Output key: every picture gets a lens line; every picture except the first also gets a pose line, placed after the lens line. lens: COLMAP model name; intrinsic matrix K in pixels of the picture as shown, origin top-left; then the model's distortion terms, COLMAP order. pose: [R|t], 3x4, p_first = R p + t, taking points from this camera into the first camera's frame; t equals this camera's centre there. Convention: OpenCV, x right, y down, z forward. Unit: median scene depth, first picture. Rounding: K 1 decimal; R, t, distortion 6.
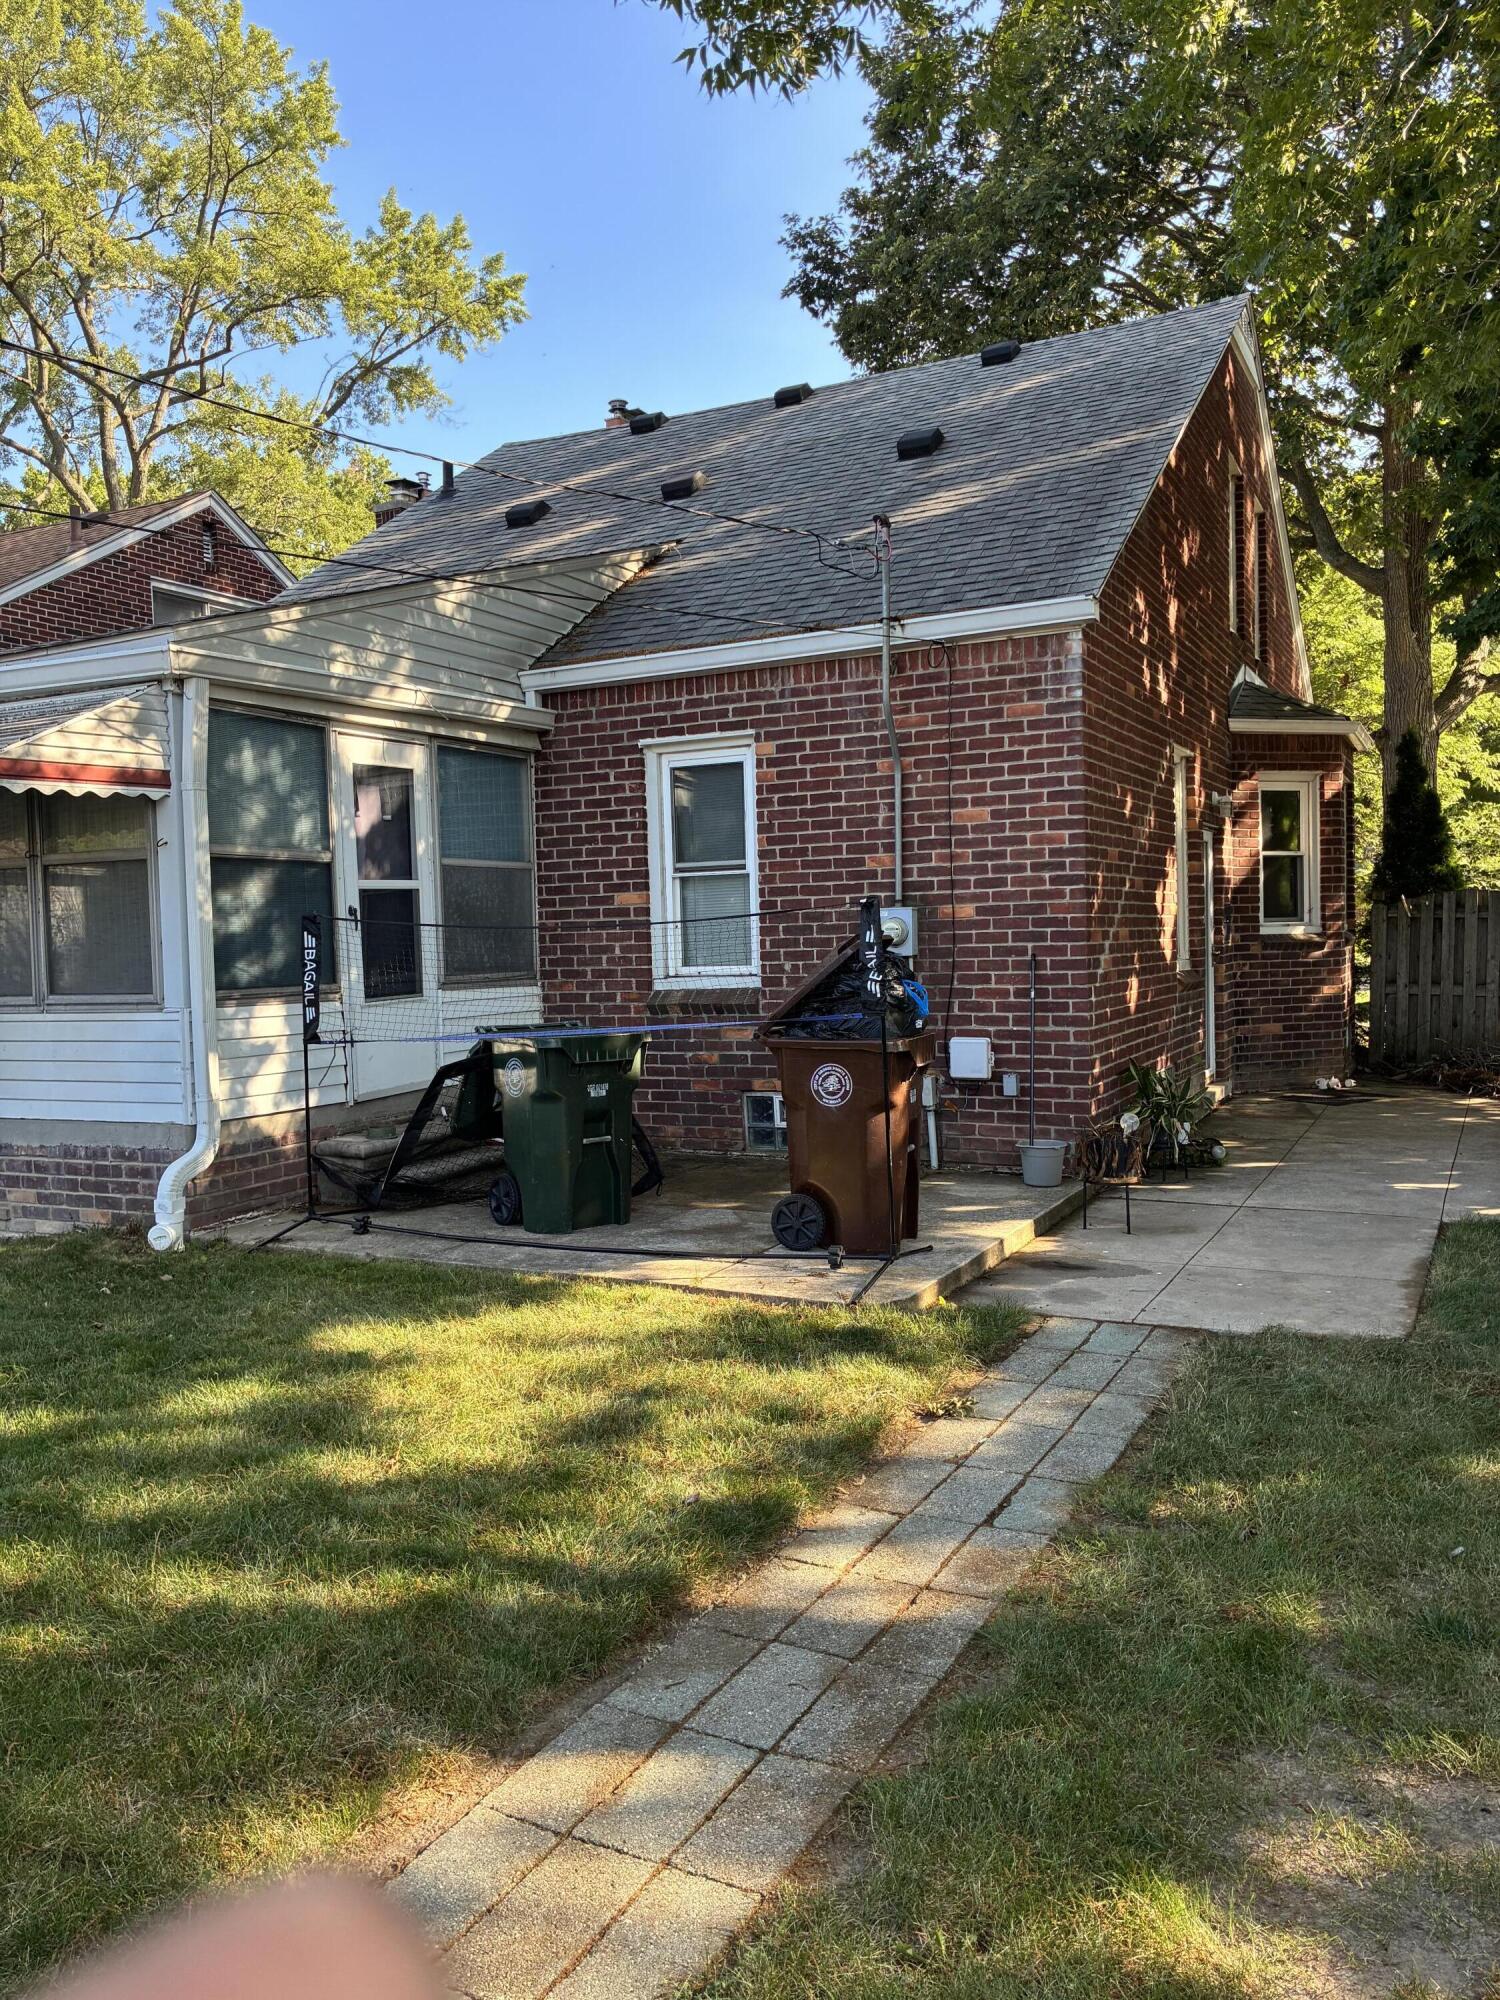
lens RADIAL K [[1524.4, 0, 750.1], [0, 1524.4, 1003.5], [0, 0, 1]] dist [0.004806, 0.000402]
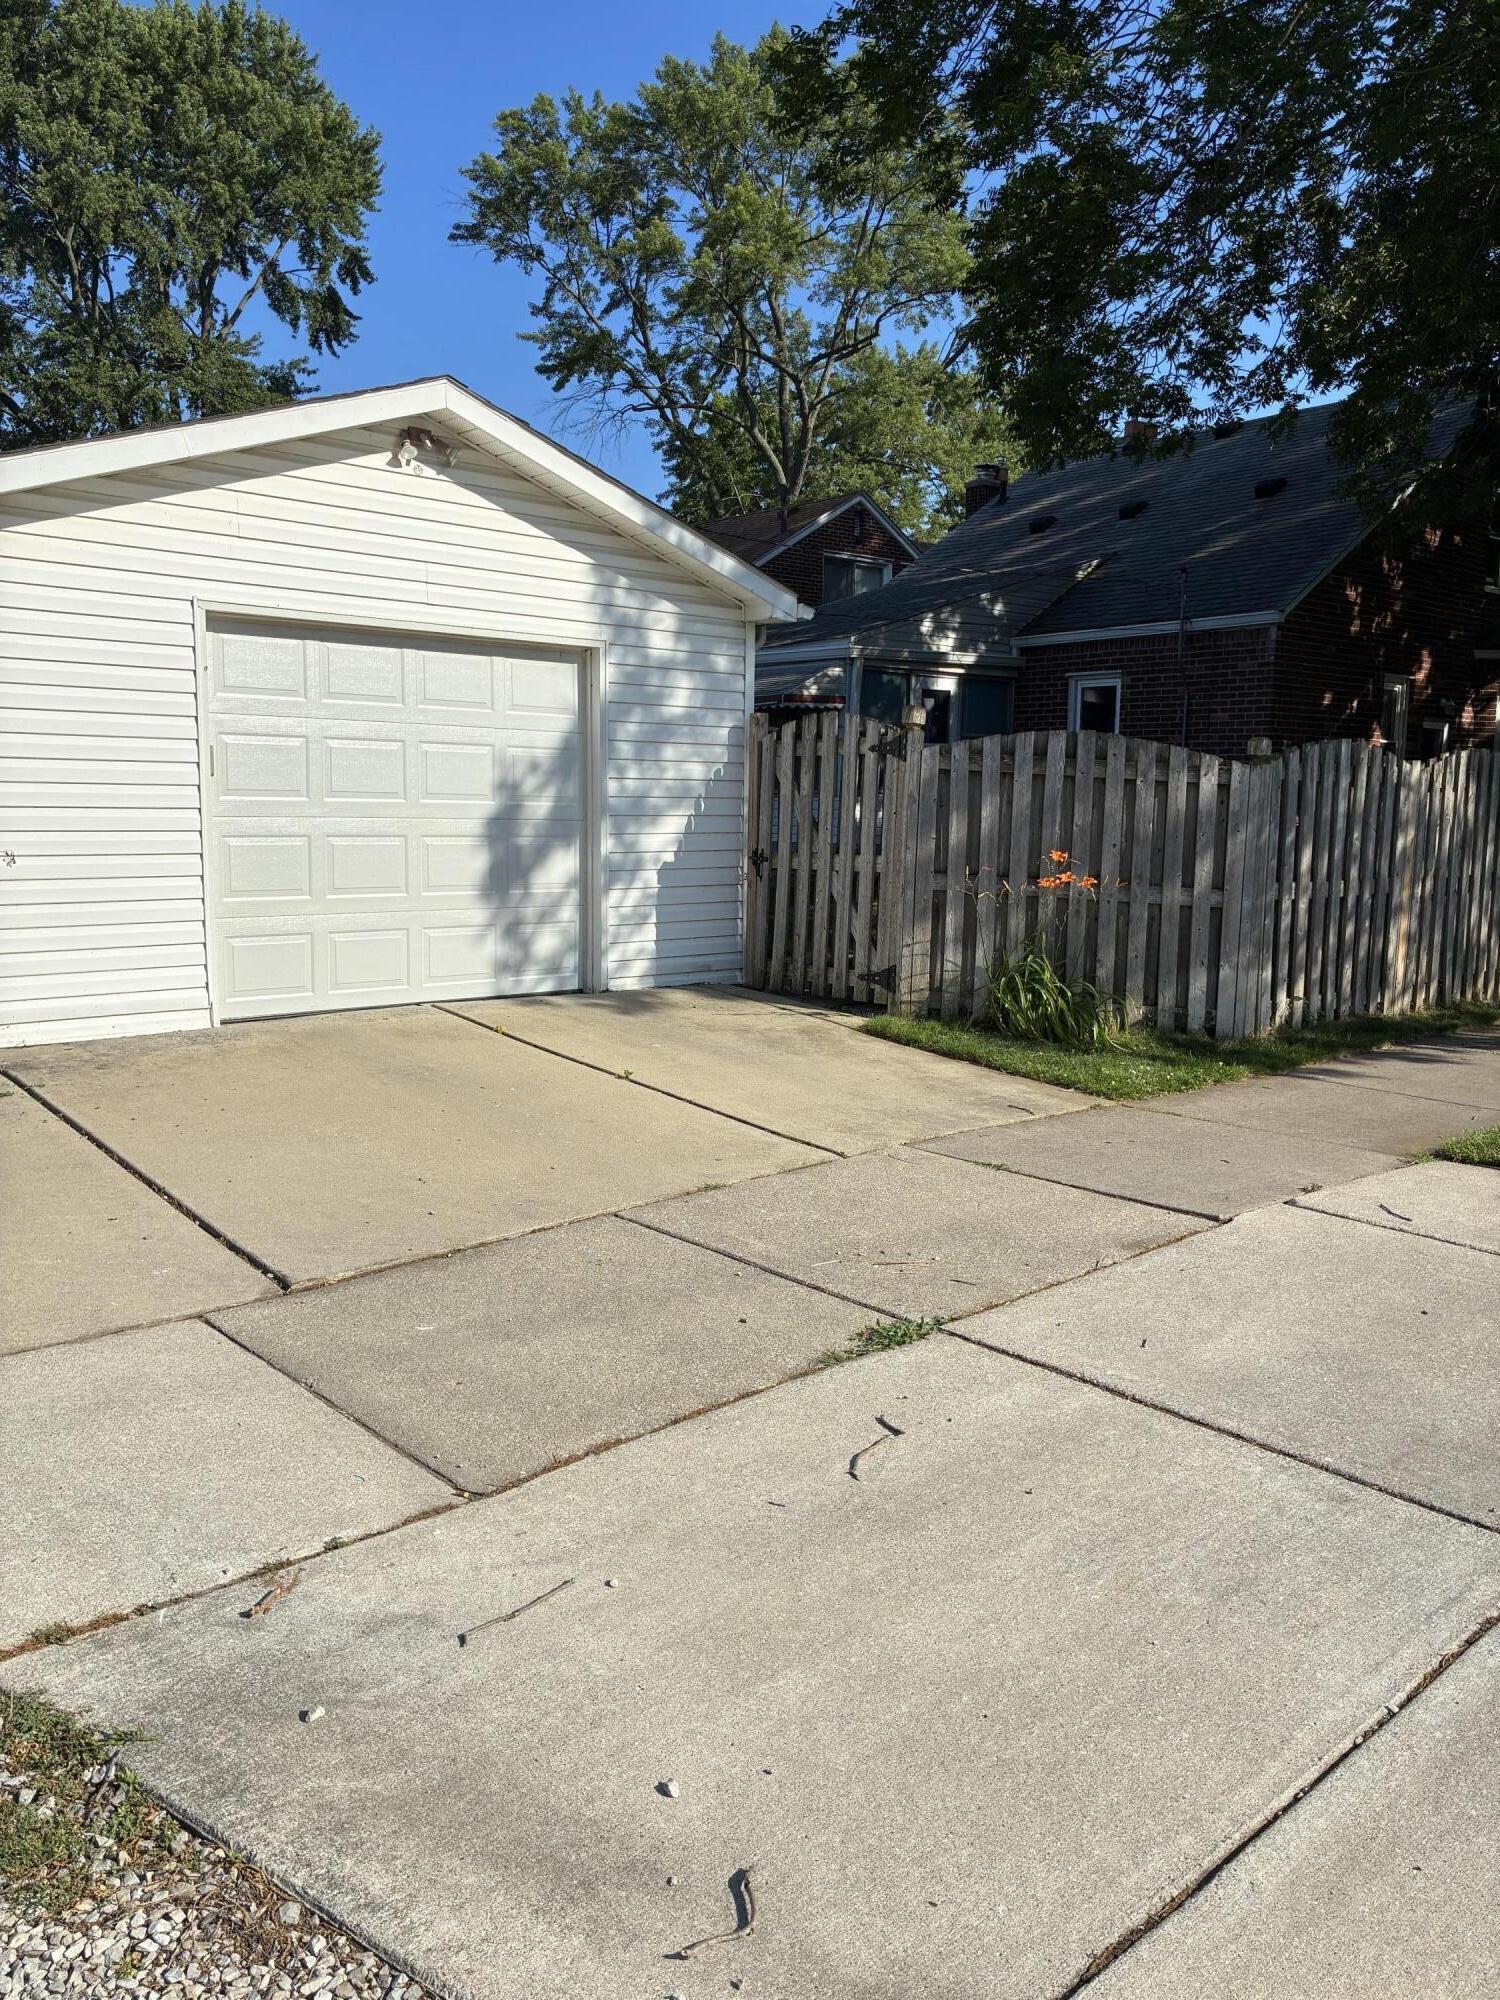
lens RADIAL K [[1524.4, 0, 747.7], [0, 1524.4, 999.6], [0, 0, 1]] dist [0.004806, 0.000402]
pose [[0.925800, 0.090917, -0.366918, 0.322977], [-0.058763, 0.993460, 0.097897, 0.082141], [0.373419, -0.069072, 0.925088, -1.062854]]
